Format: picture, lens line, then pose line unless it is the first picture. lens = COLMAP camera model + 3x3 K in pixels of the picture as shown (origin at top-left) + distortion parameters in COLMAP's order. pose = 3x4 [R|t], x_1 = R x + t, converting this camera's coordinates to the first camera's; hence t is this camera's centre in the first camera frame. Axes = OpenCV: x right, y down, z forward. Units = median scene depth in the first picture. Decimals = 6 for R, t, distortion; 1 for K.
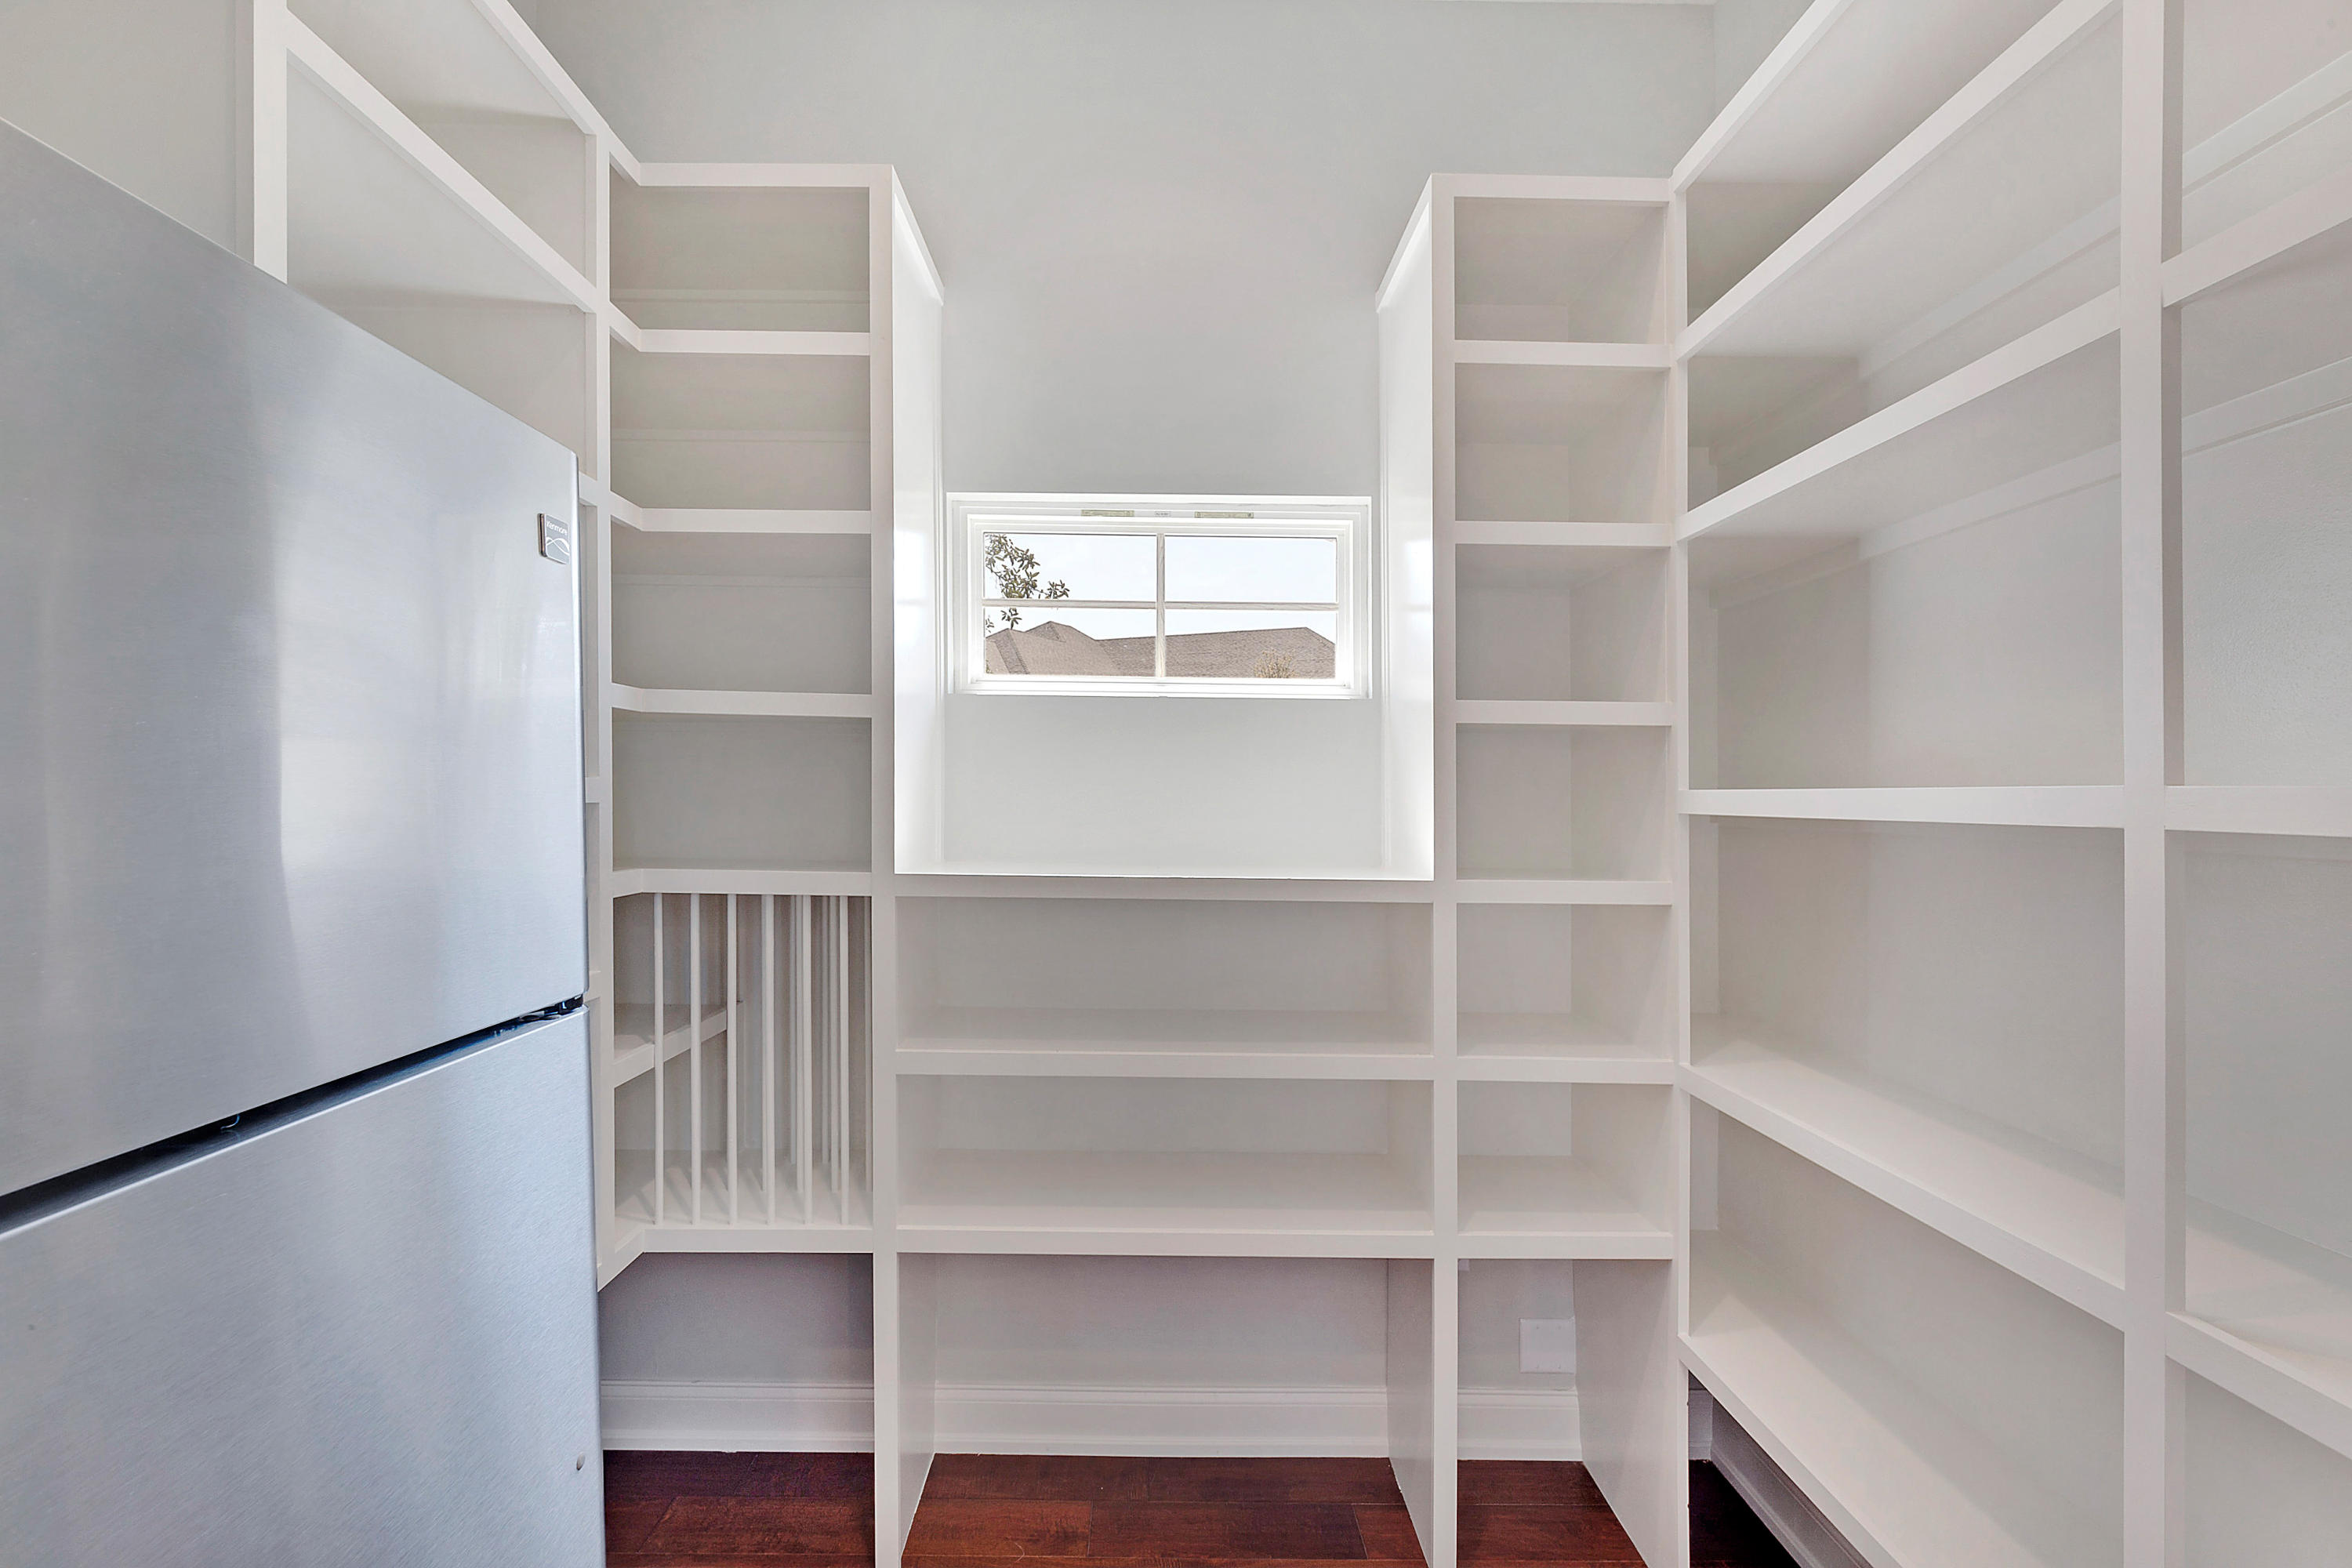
lens RADIAL K [[1067.5, 0, 1169.1], [0, 1067.5, 786.3], [0, 0, 1]] dist [-0.000860, -0.000033]
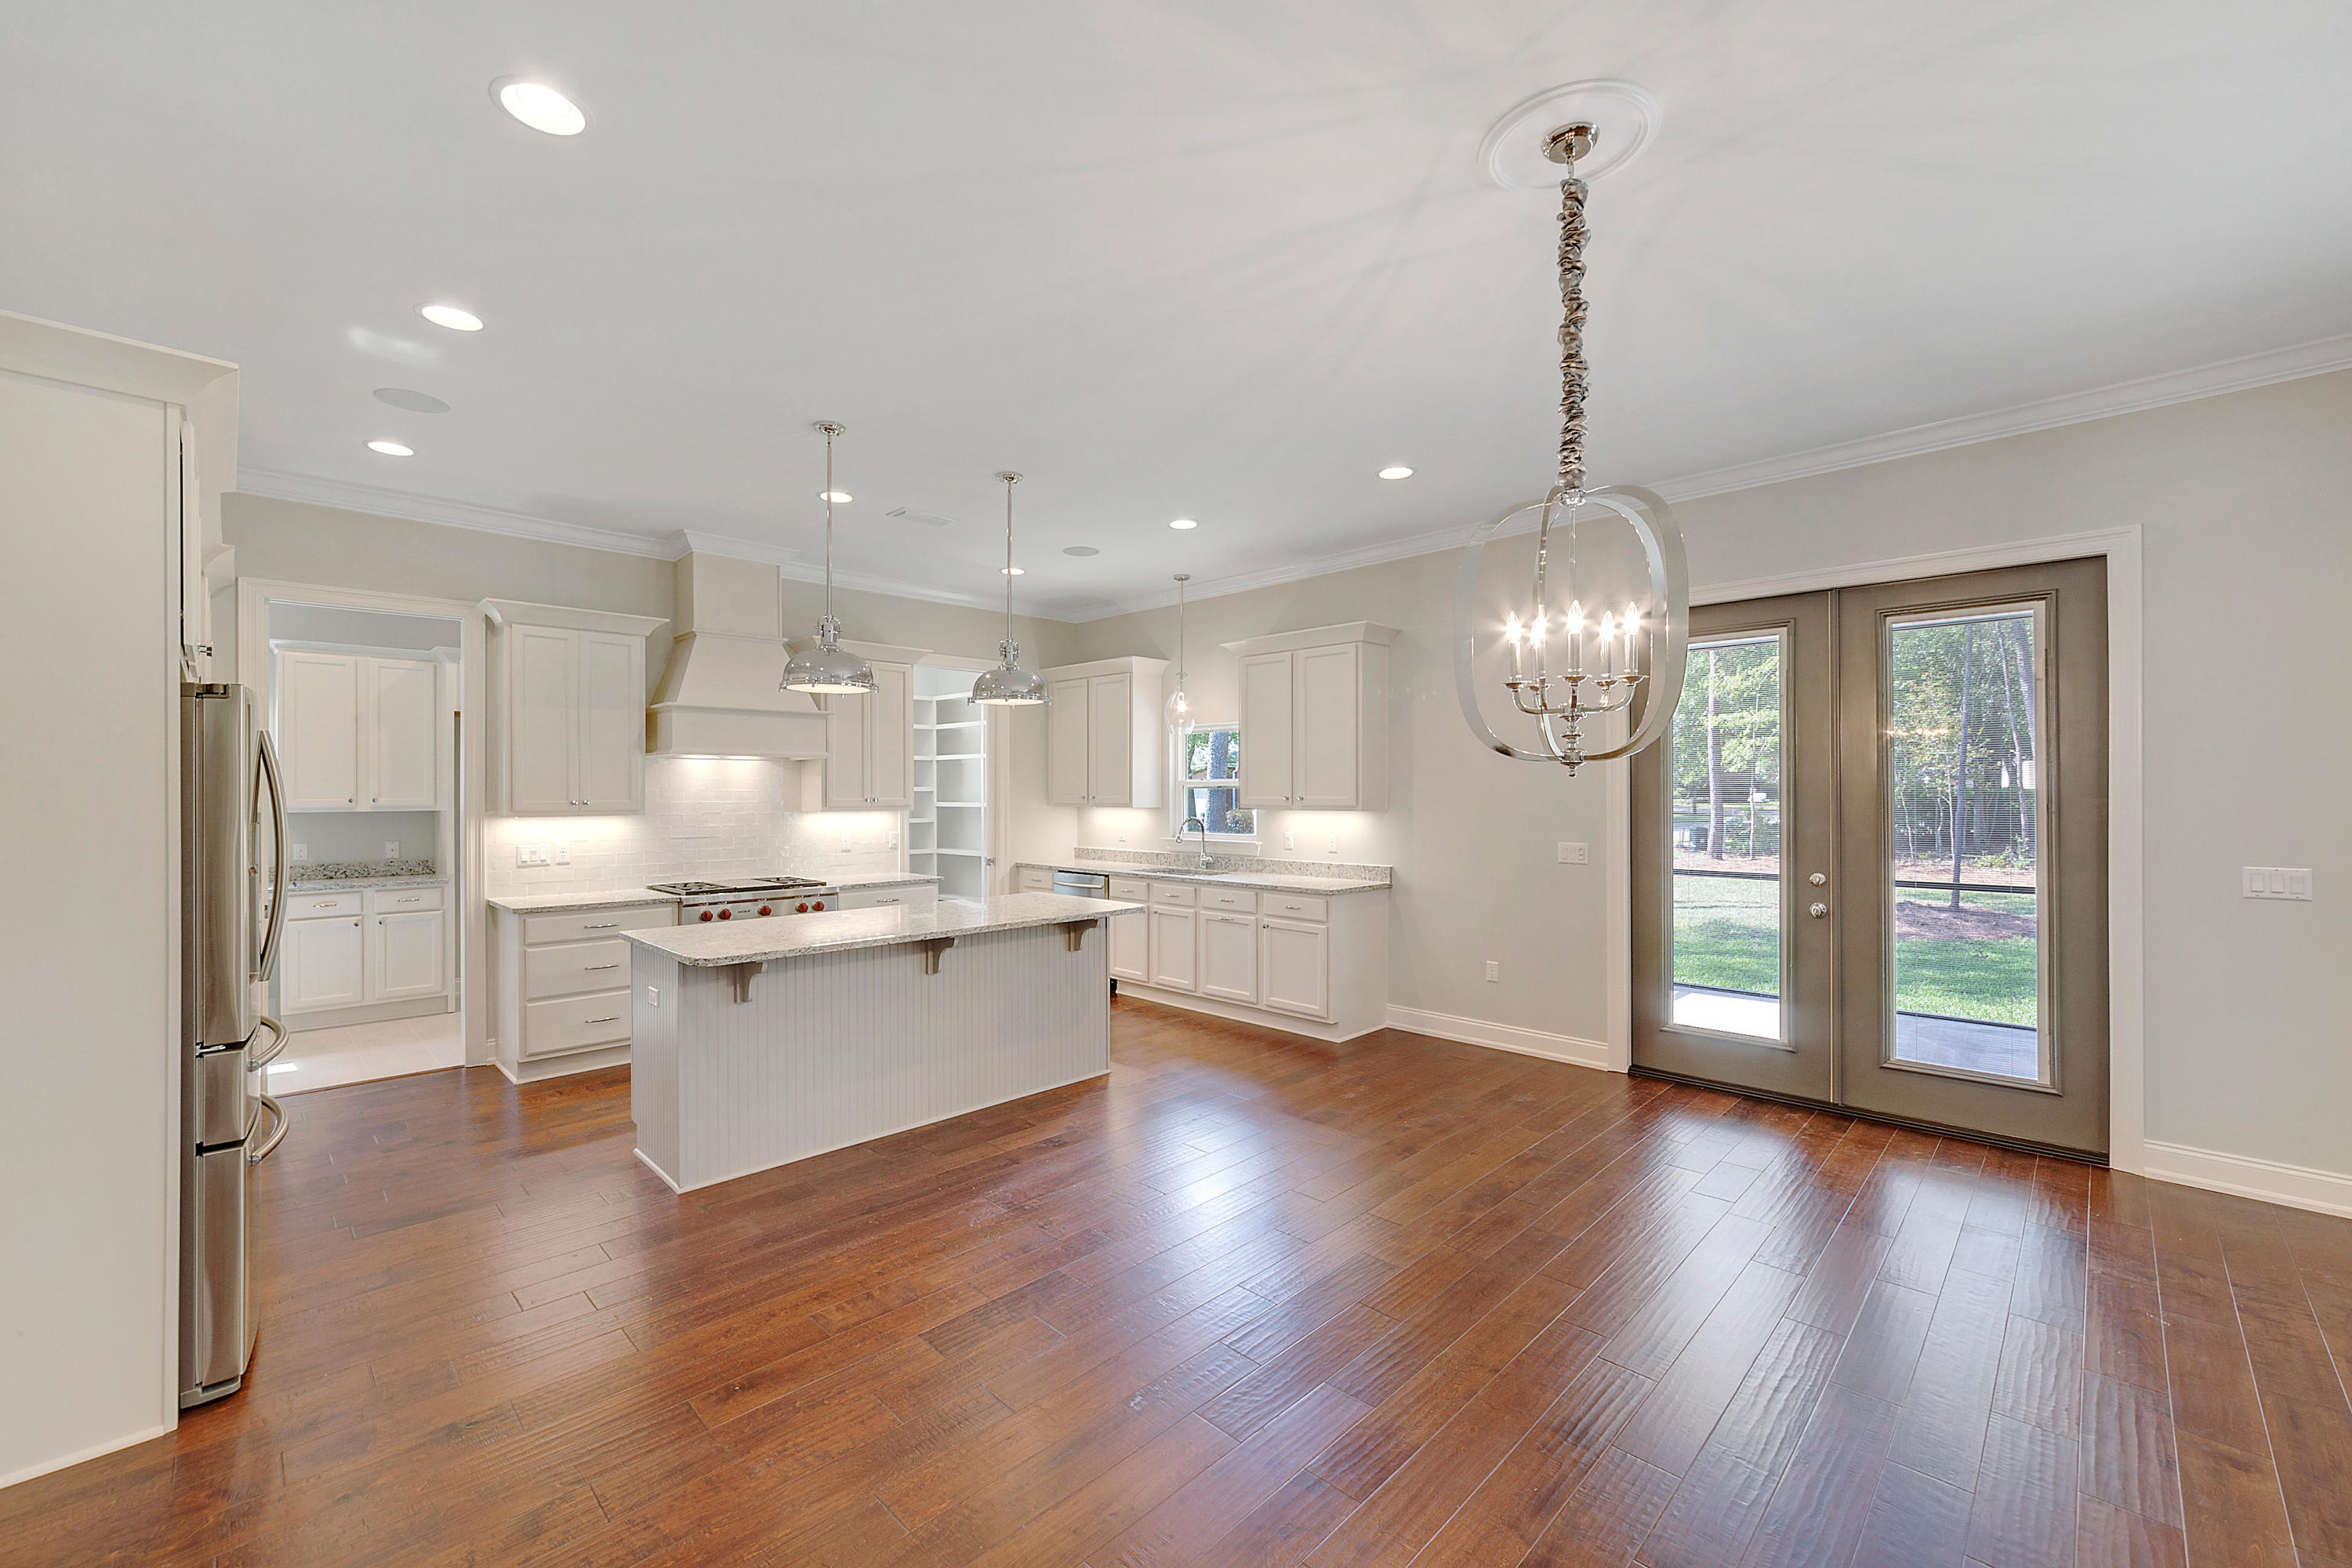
lens RADIAL K [[951.0, 0, 1160.2], [0, 951.0, 785.3], [0, 0, 1]] dist [-0.002117, 0.000523]
pose [[0.729758, 0.014429, 0.683553, -2.116693], [-0.009915, 0.999895, -0.010521, -0.045175], [-0.683633, 0.000901, 0.729825, -3.534091]]
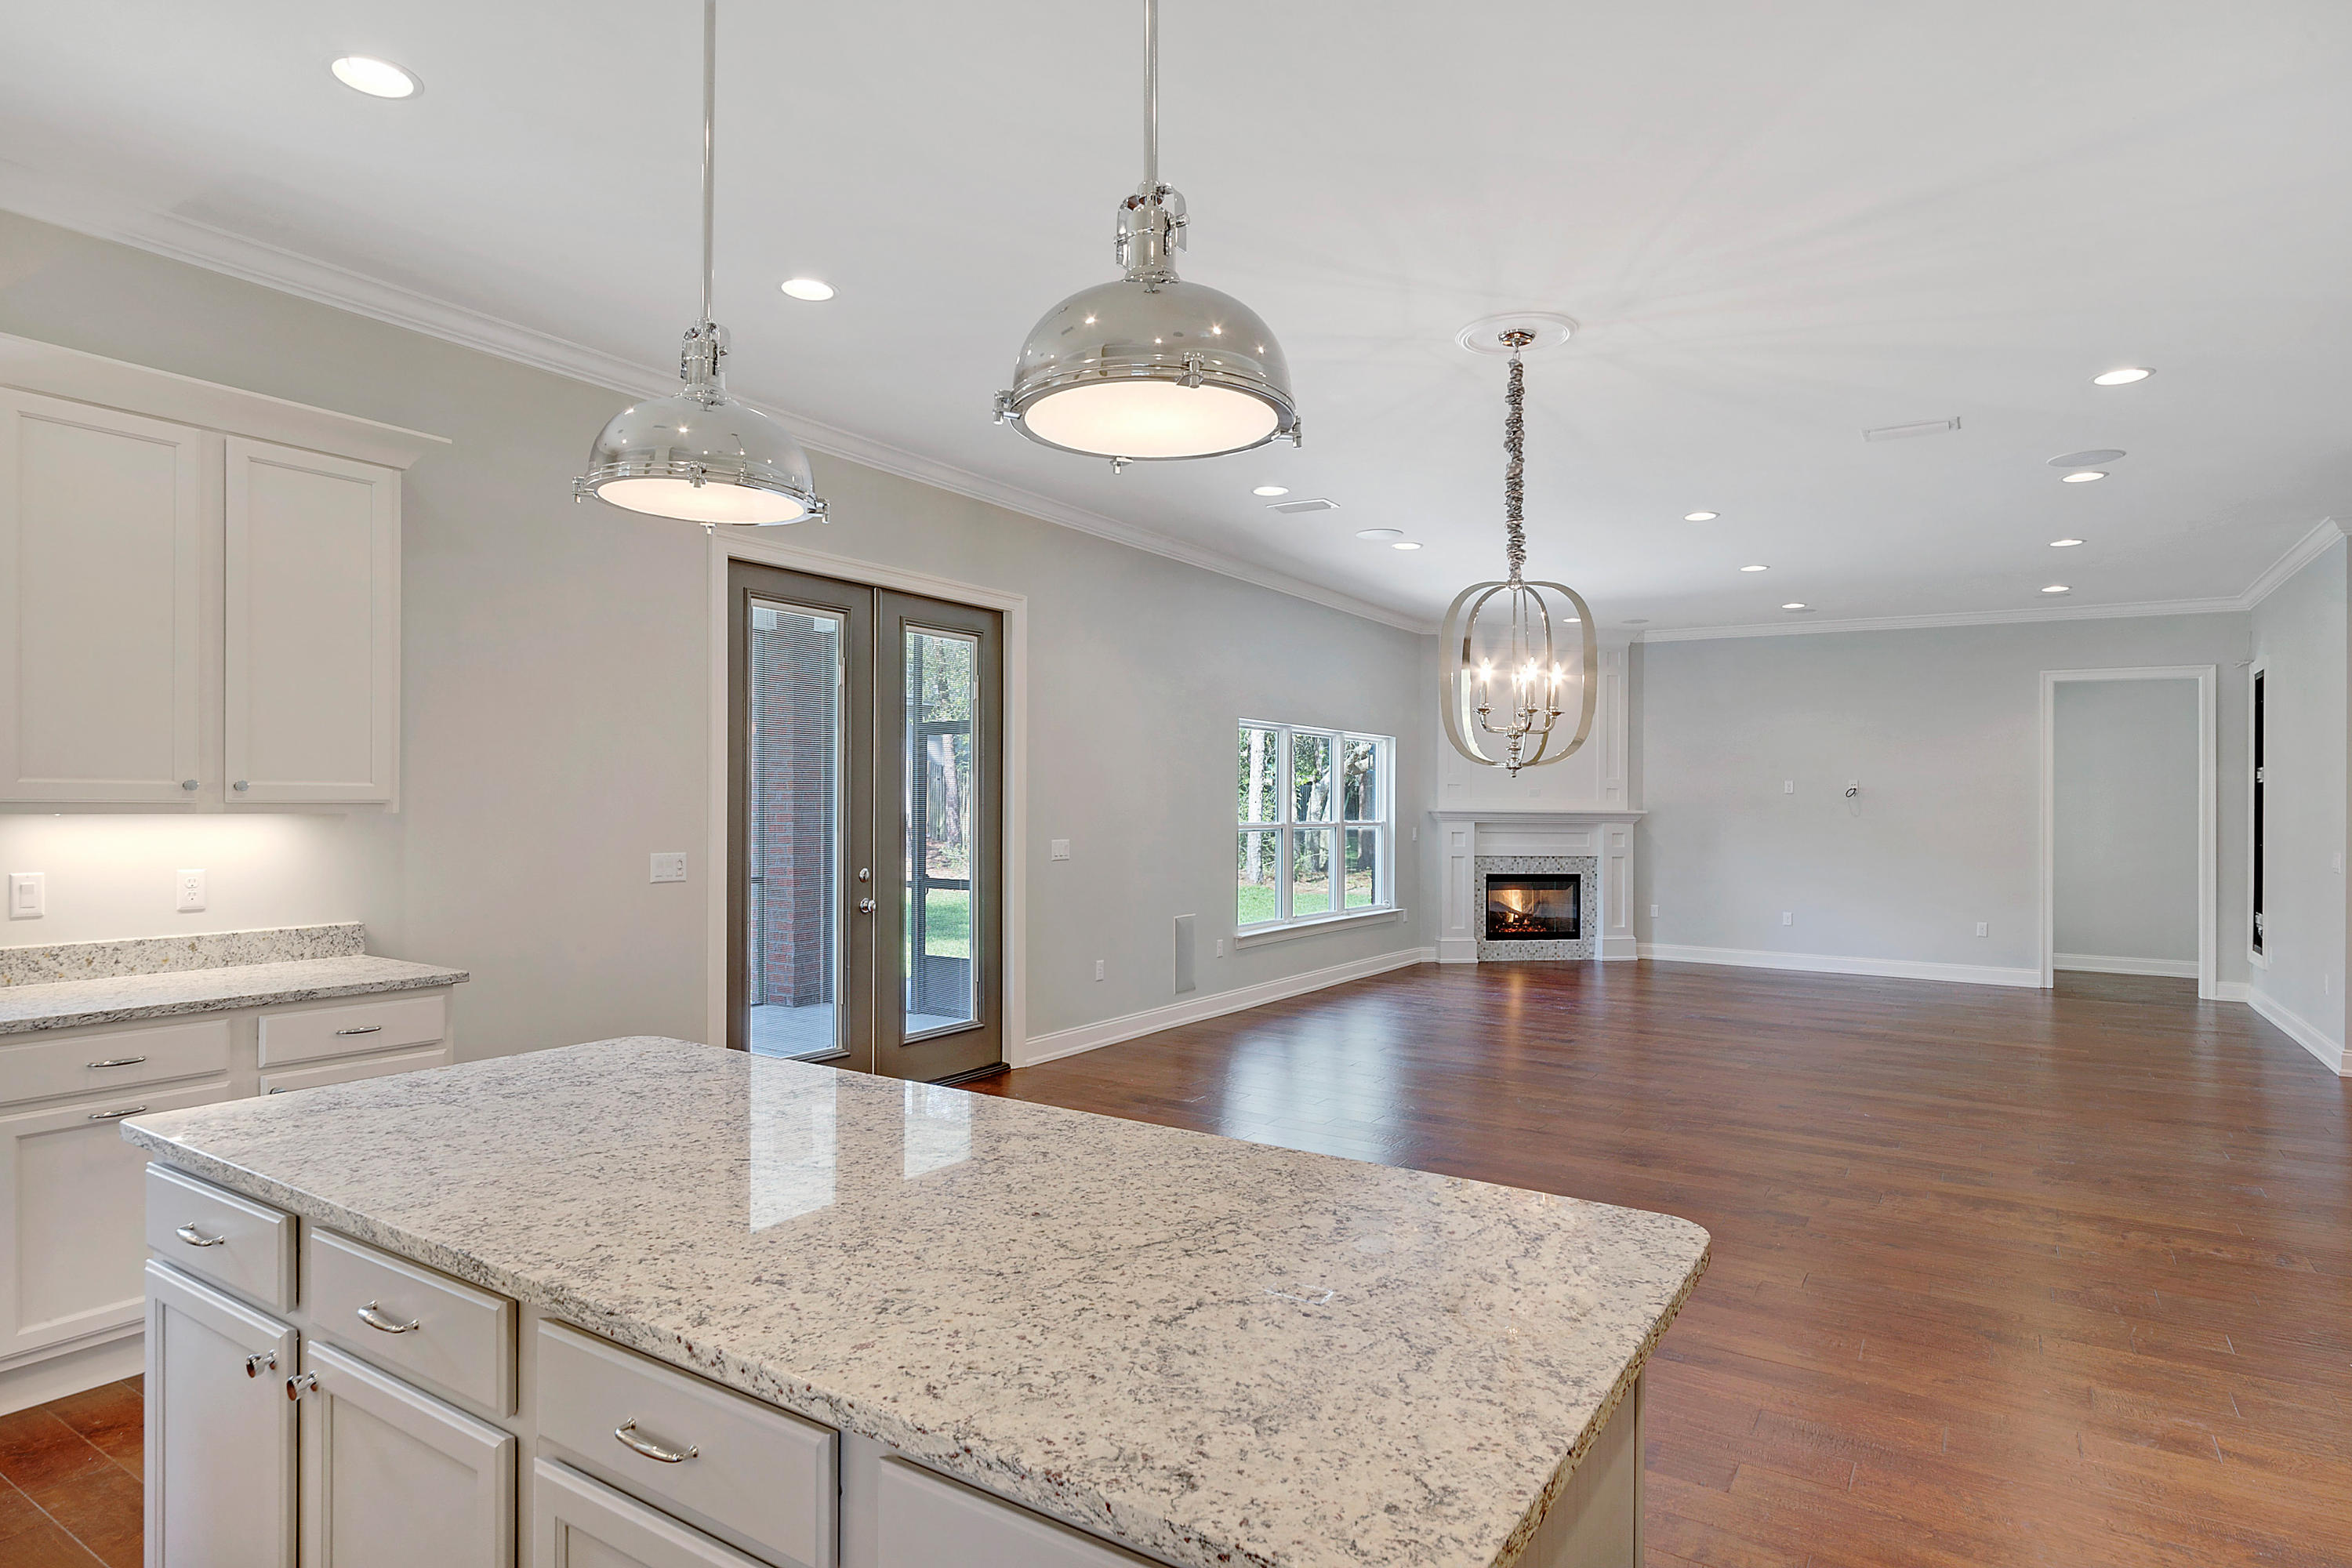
lens RADIAL K [[1288.4, 0, 1171.8], [0, 1288.4, 788.4], [0, 0, 1]] dist [-0.004661, -0.000299]
pose [[-0.830089, 0.007551, 0.557580, -1.696005], [-0.004892, 0.999771, -0.020823, -0.002119], [-0.557610, -0.020013, -0.829862, -0.663617]]
